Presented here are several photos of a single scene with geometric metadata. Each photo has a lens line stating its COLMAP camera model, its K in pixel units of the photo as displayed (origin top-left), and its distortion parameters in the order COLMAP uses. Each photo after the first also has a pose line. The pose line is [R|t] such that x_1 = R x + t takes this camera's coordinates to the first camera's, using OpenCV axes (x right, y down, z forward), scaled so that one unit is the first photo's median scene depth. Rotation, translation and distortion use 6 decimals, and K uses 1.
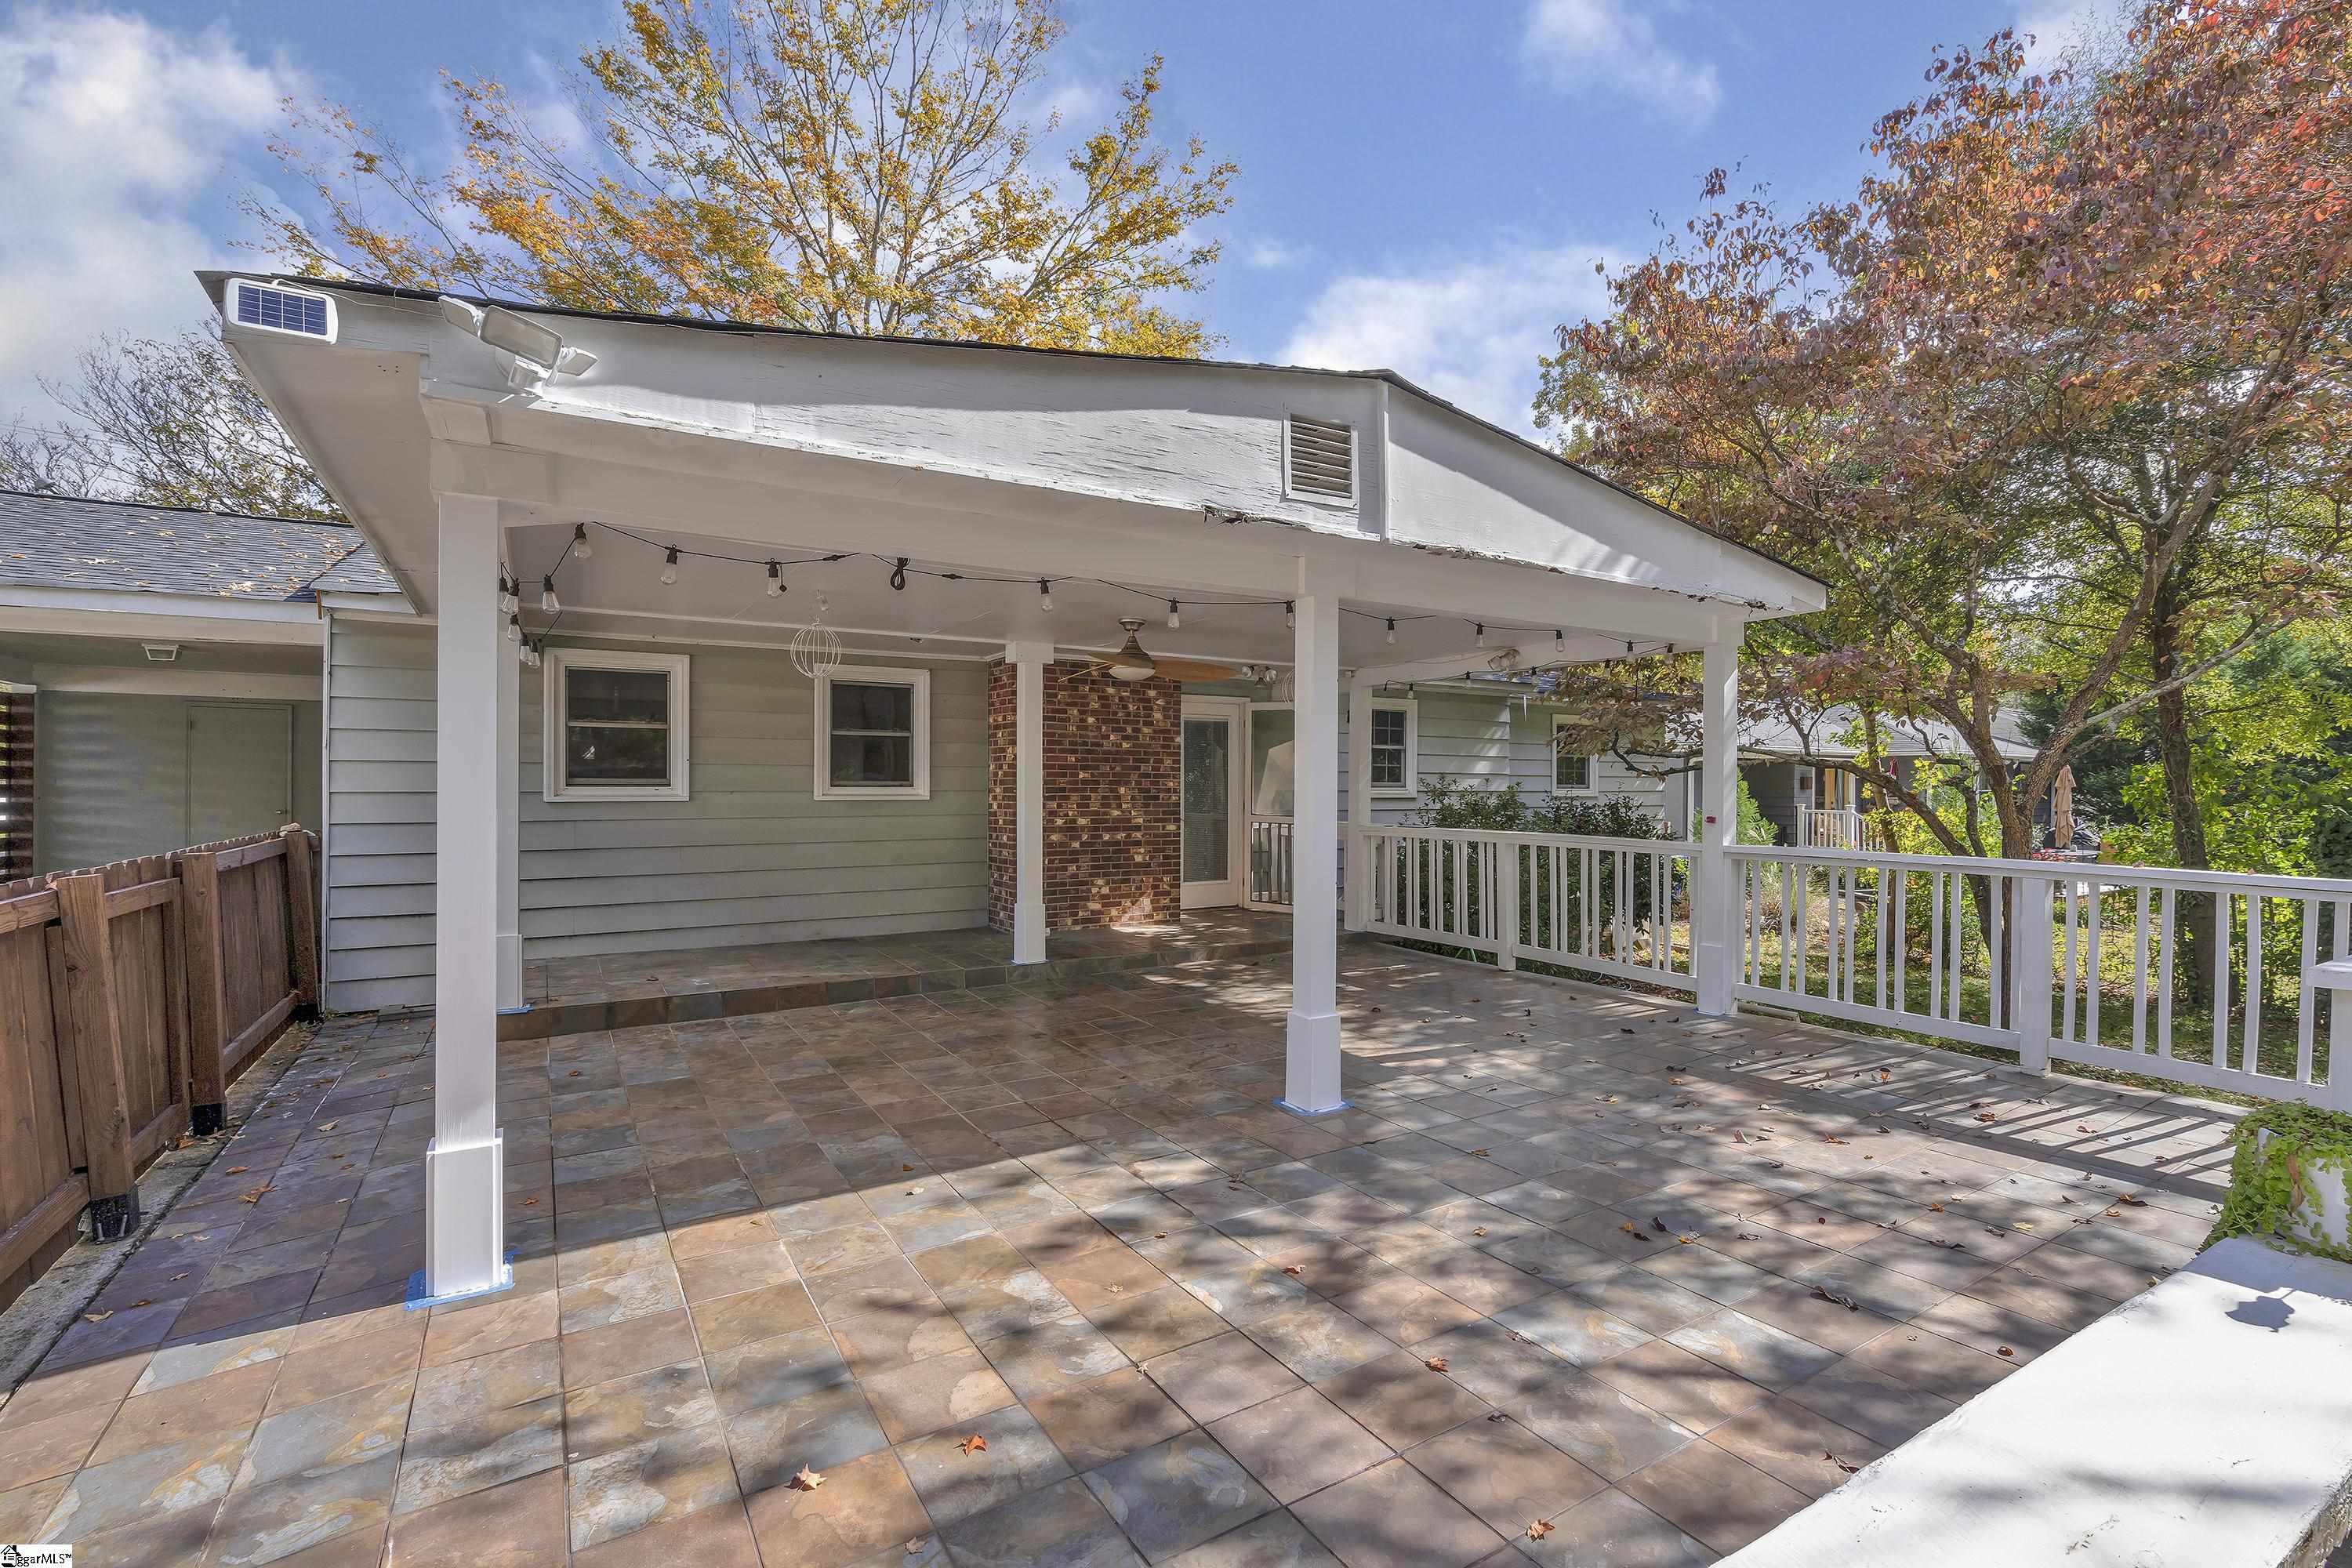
lens RADIAL K [[1048.4, 0, 1183.0], [0, 1048.4, 790.9], [0, 0, 1]] dist [-0.001802, 0.000002]
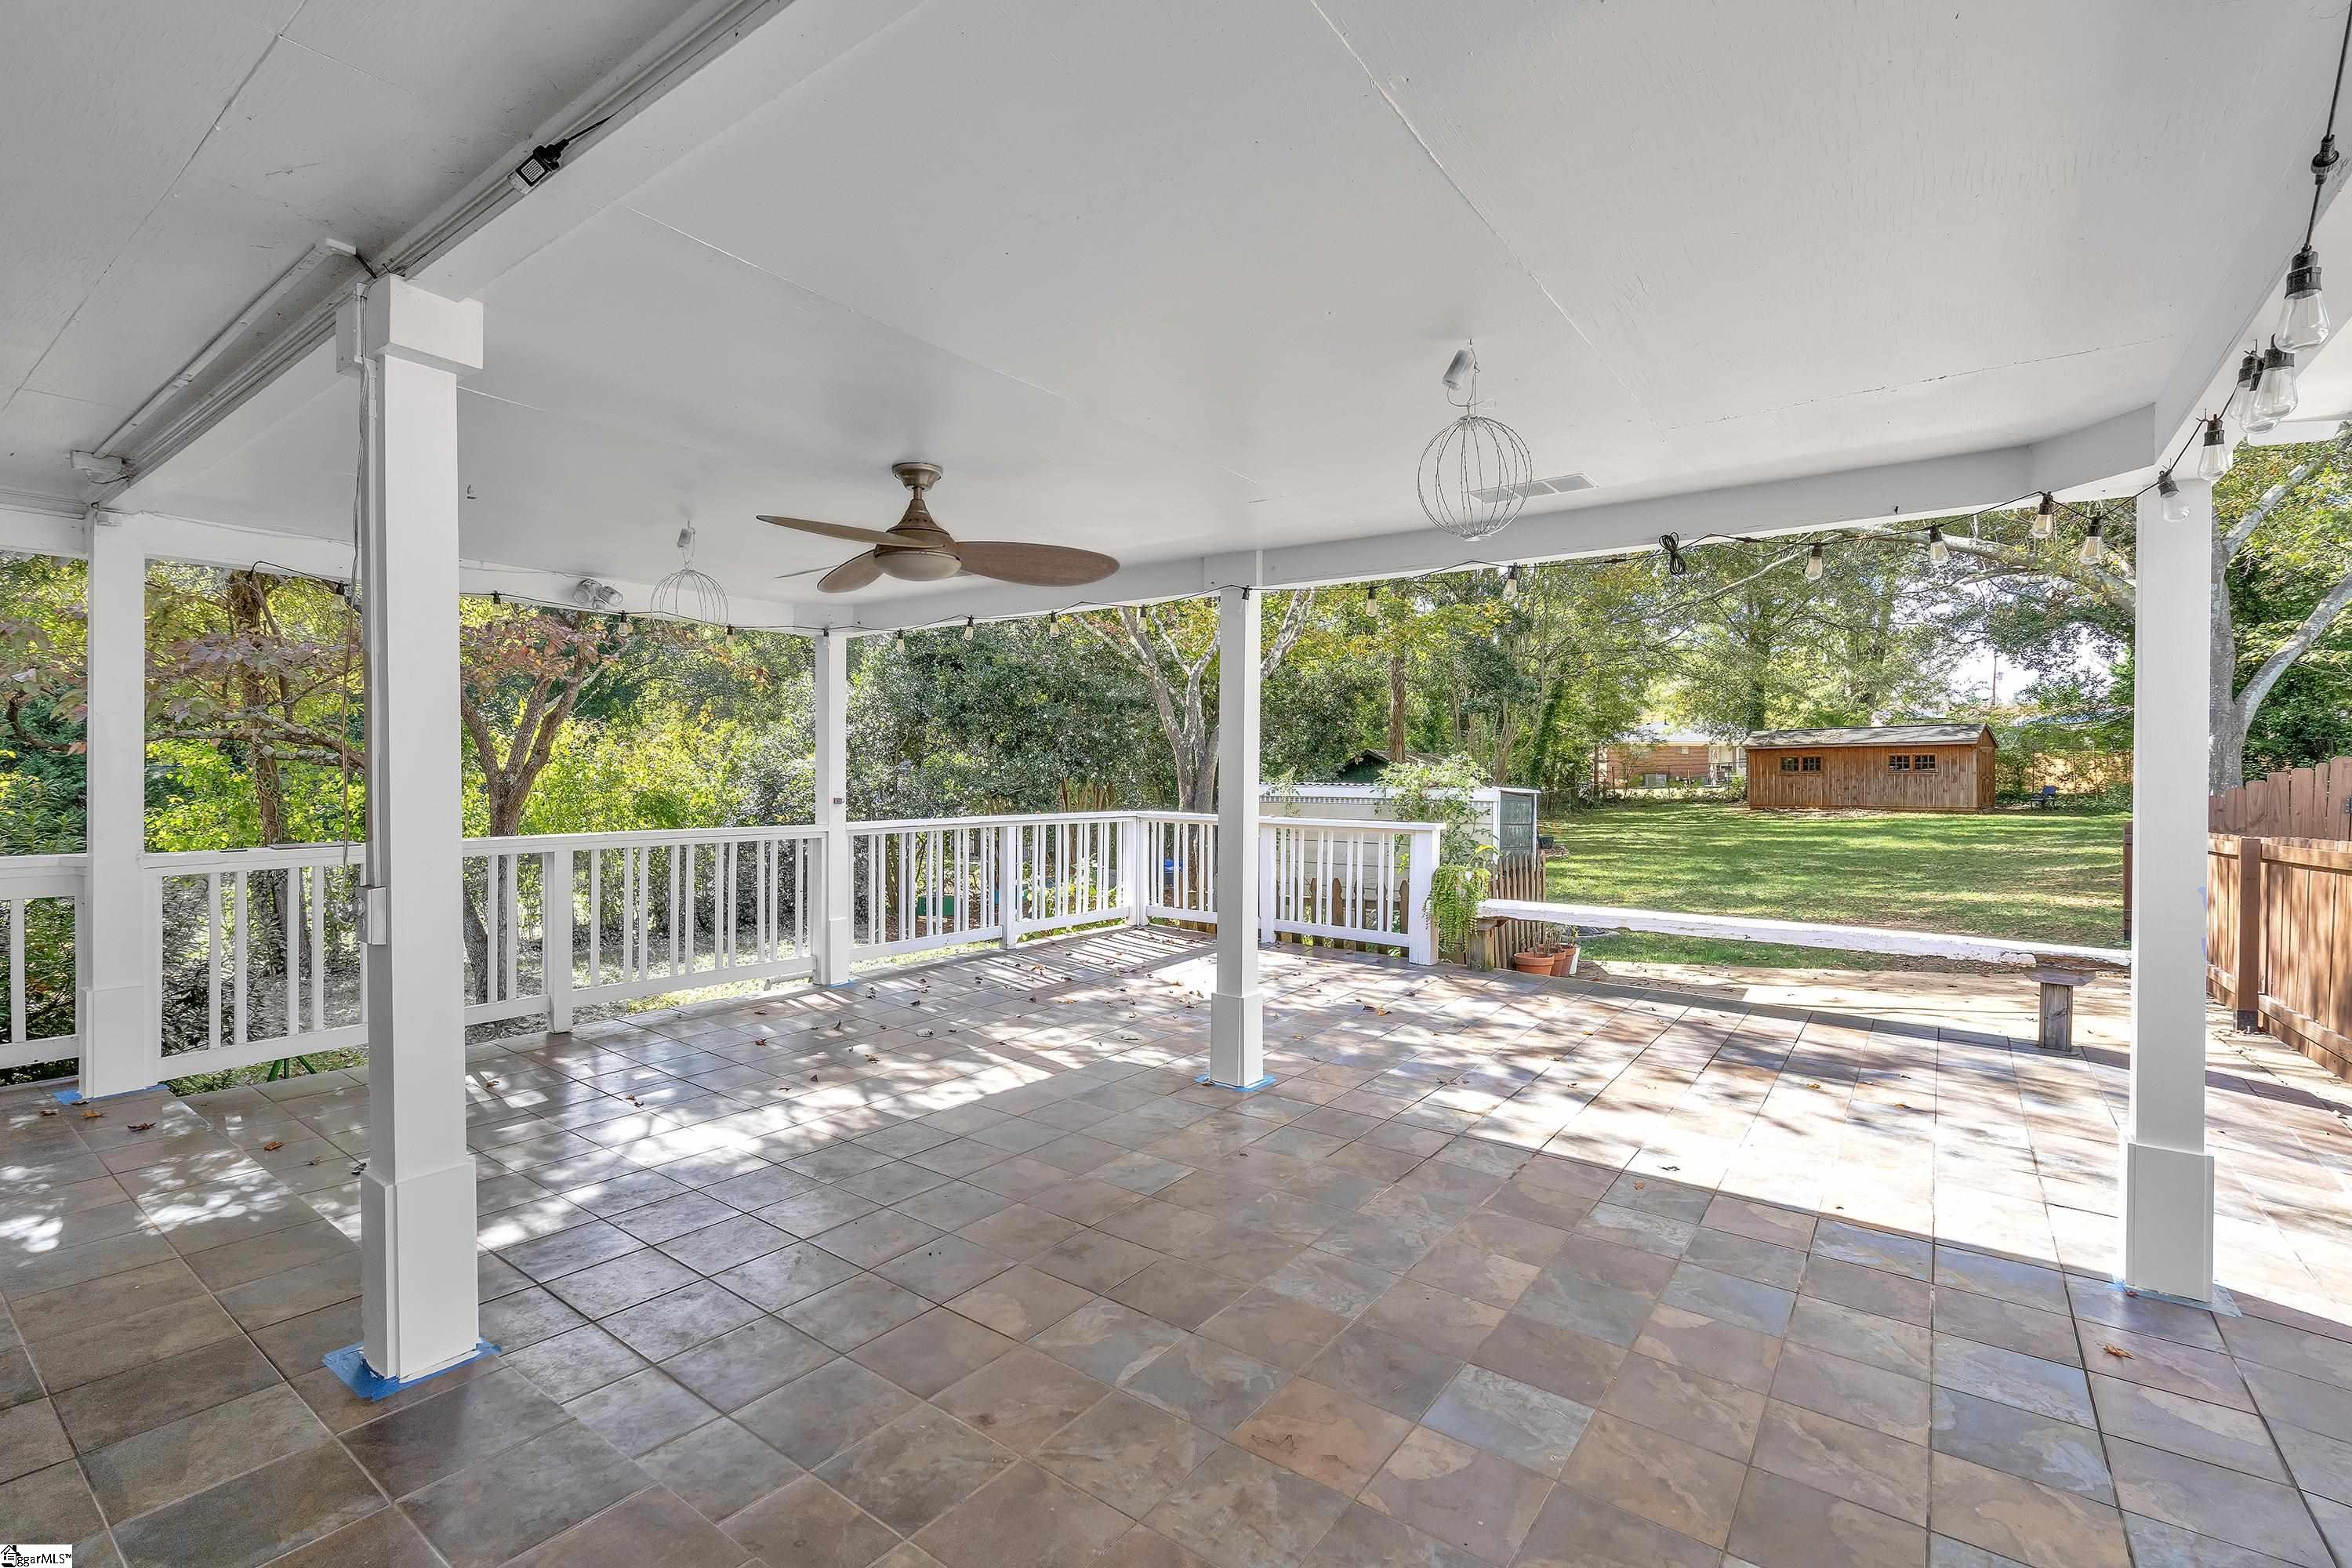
lens RADIAL K [[1048.4, 0, 1167.0], [0, 1048.4, 782.8], [0, 0, 1]] dist [-0.001802, 0.000002]
pose [[-0.376103, -0.012316, 0.926496, -0.973143], [-0.000629, 0.999915, 0.013036, -0.009480], [-0.926578, 0.004321, -0.376079, 1.756009]]
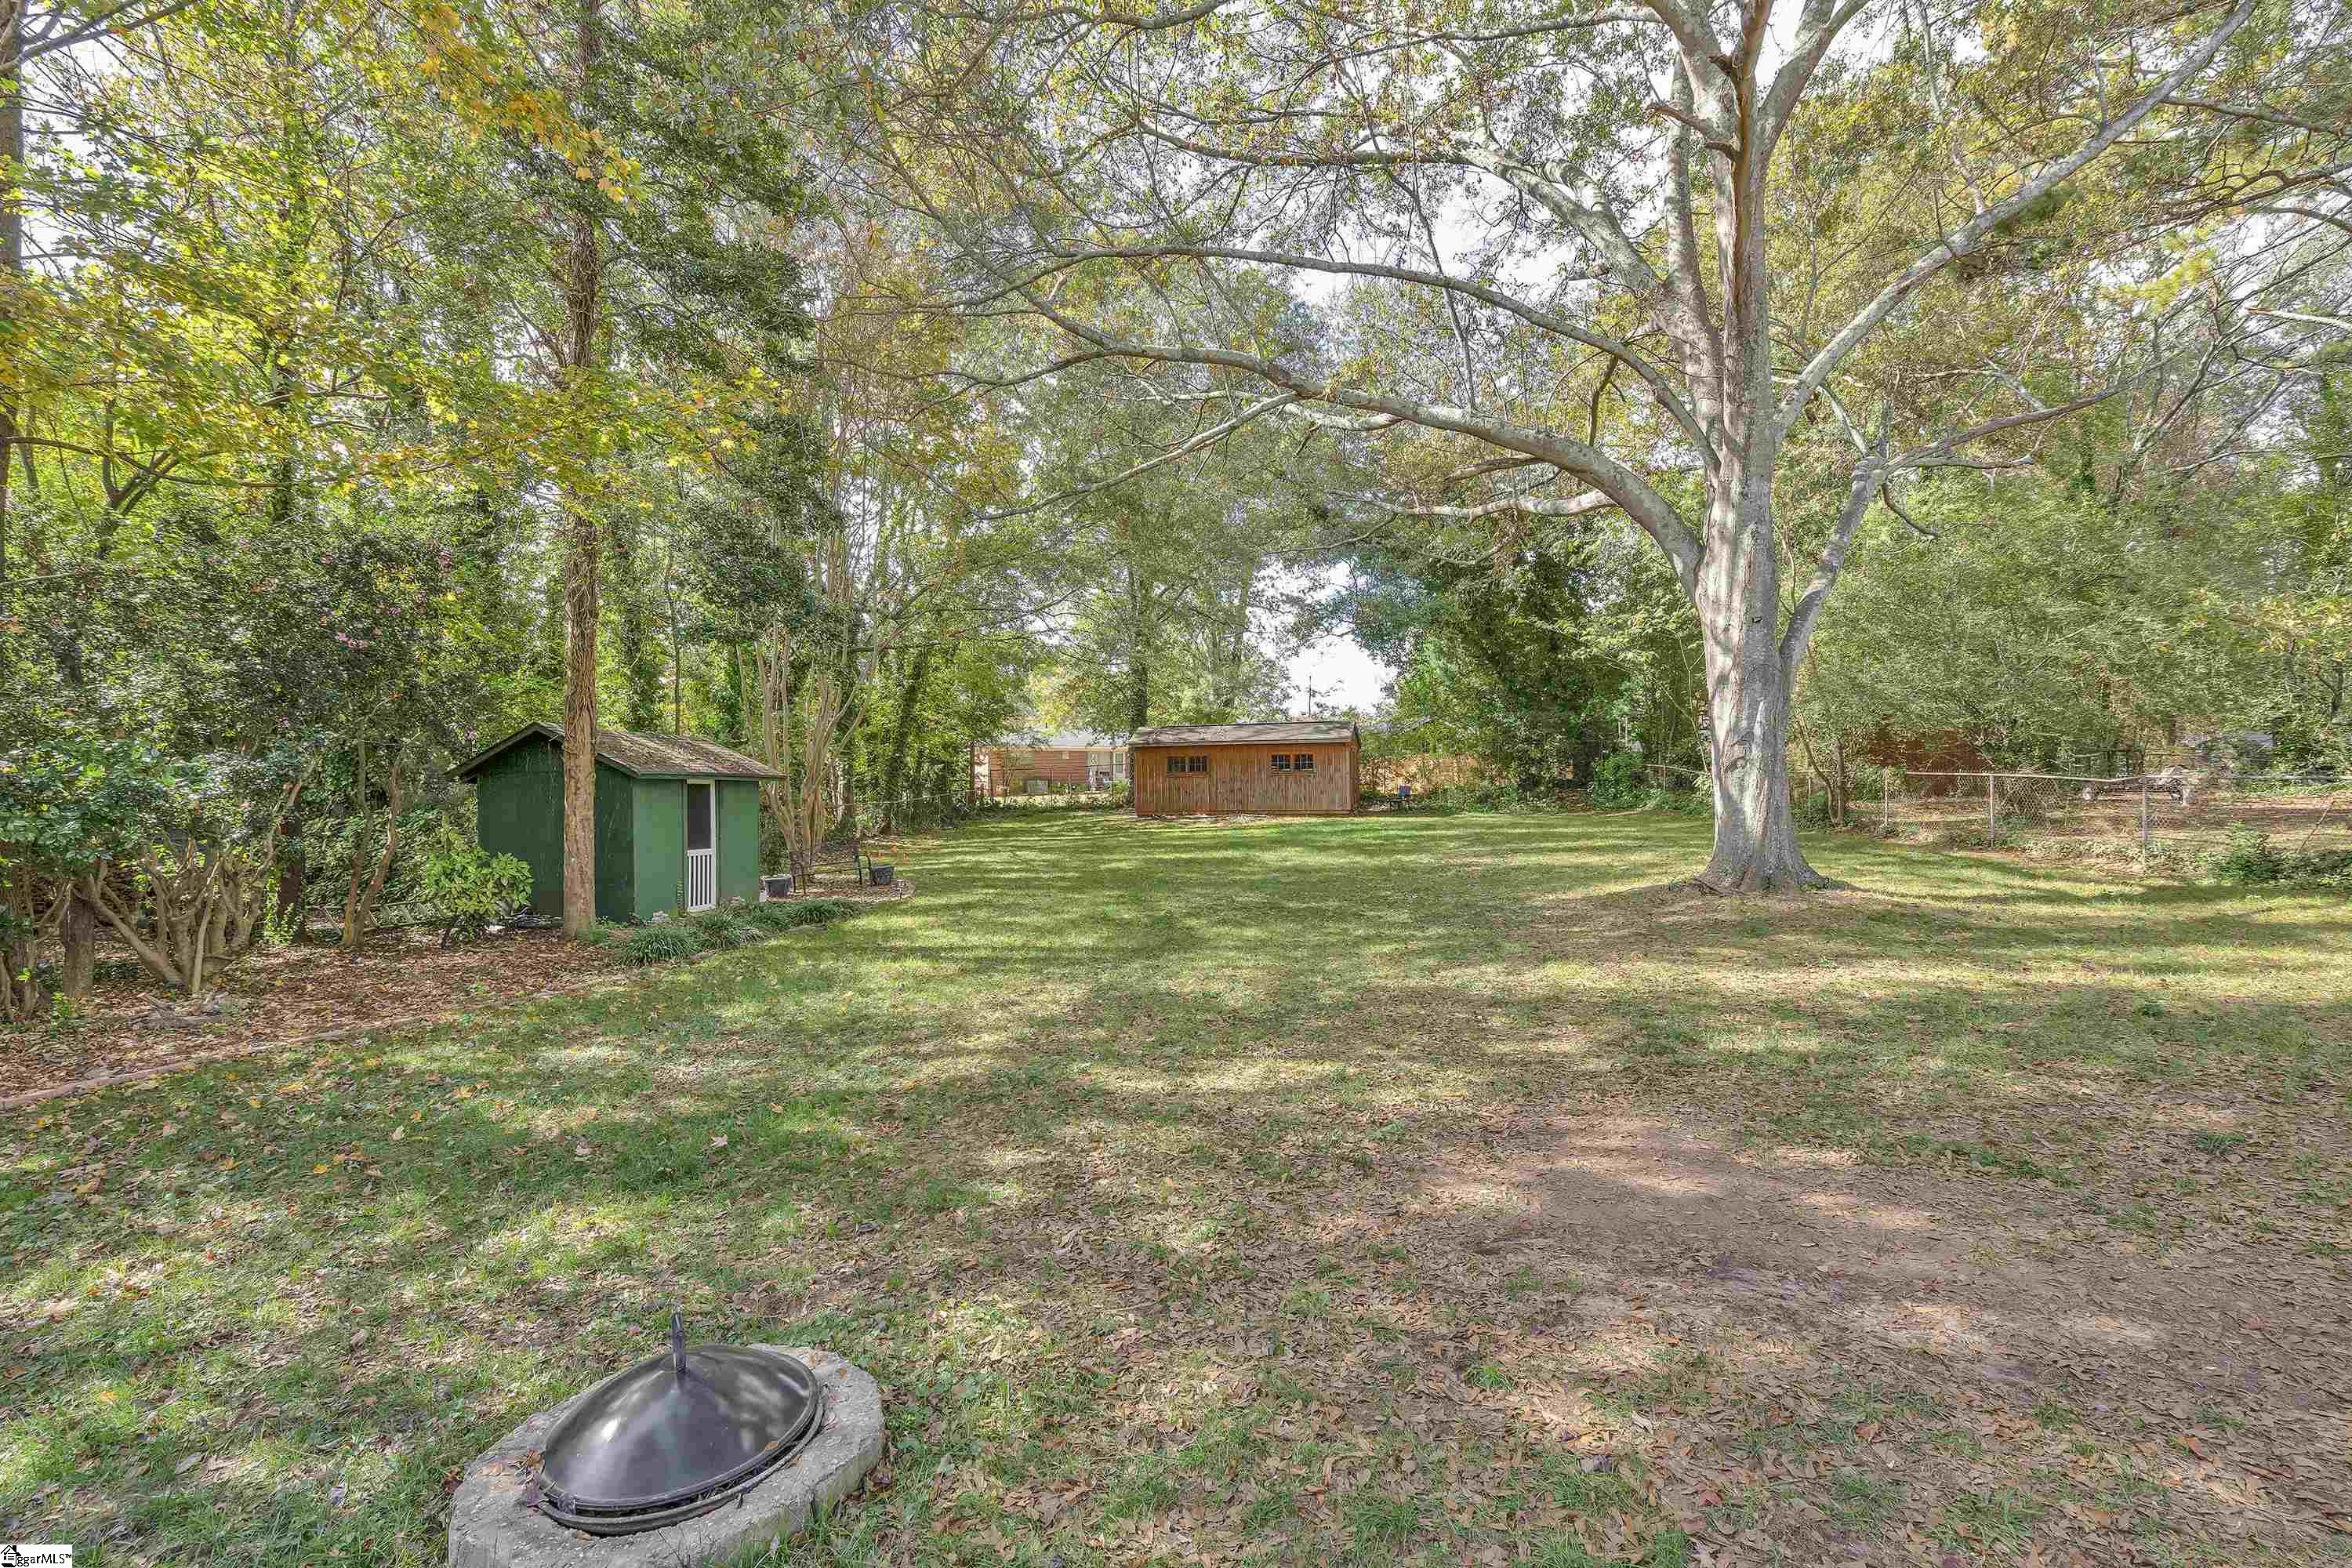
lens RADIAL K [[1048.4, 0, 1171.1], [0, 1048.4, 784.3], [0, 0, 1]] dist [-0.001802, 0.000002]
pose [[-0.812276, 0.000220, 0.583274, -0.495539], [0.003138, 0.999987, 0.003992, 0.009836], [-0.583265, 0.005073, -0.812266, 1.237605]]
